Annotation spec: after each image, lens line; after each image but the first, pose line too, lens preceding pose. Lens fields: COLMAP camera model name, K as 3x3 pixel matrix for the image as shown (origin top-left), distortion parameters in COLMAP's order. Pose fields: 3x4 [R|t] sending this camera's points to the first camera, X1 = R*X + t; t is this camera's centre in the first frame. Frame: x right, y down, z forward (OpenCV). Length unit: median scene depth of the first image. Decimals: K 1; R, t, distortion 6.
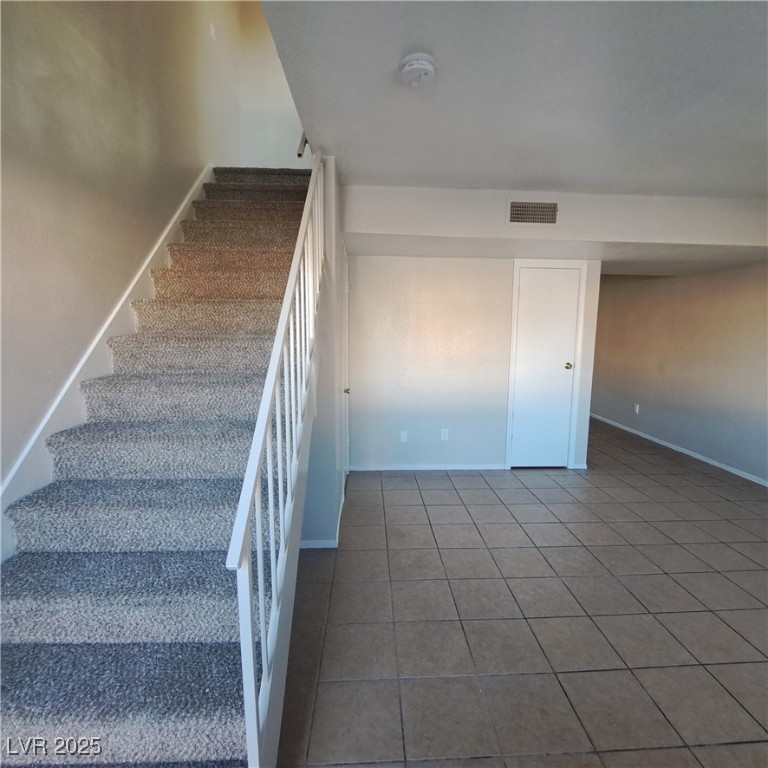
lens RADIAL K [[411.9, 0, 386.7], [0, 411.9, 384.8], [0, 0, 1]] dist [-0.006746, -0.008220]
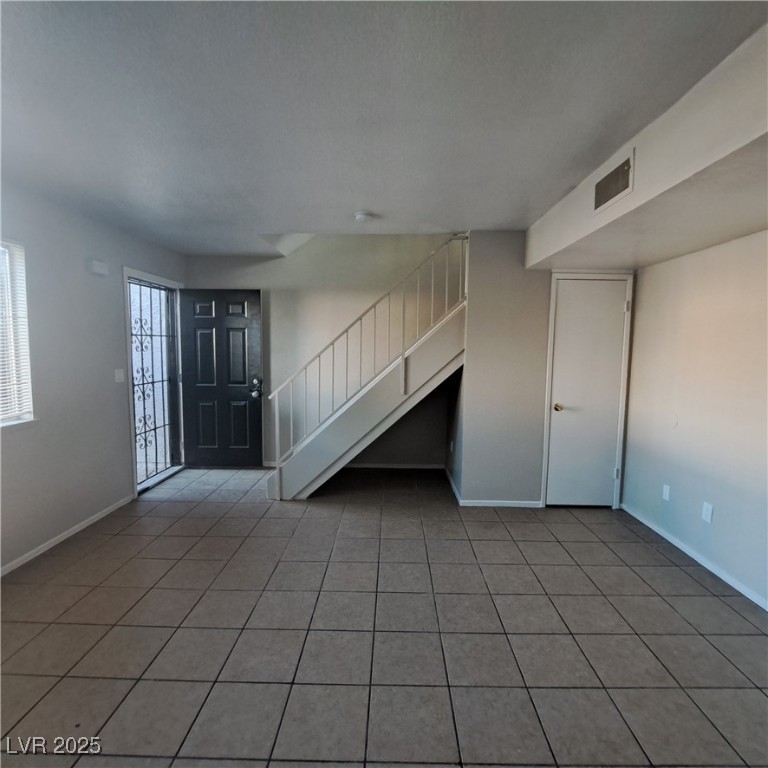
lens RADIAL K [[411.9, 0, 386.7], [0, 411.9, 384.8], [0, 0, 1]] dist [-0.006746, -0.008220]
pose [[-0.069229, 0.078102, -0.994539, 1.126971], [-0.153510, 0.984223, 0.087978, -0.078828], [0.985719, 0.158762, -0.056148, 0.708306]]
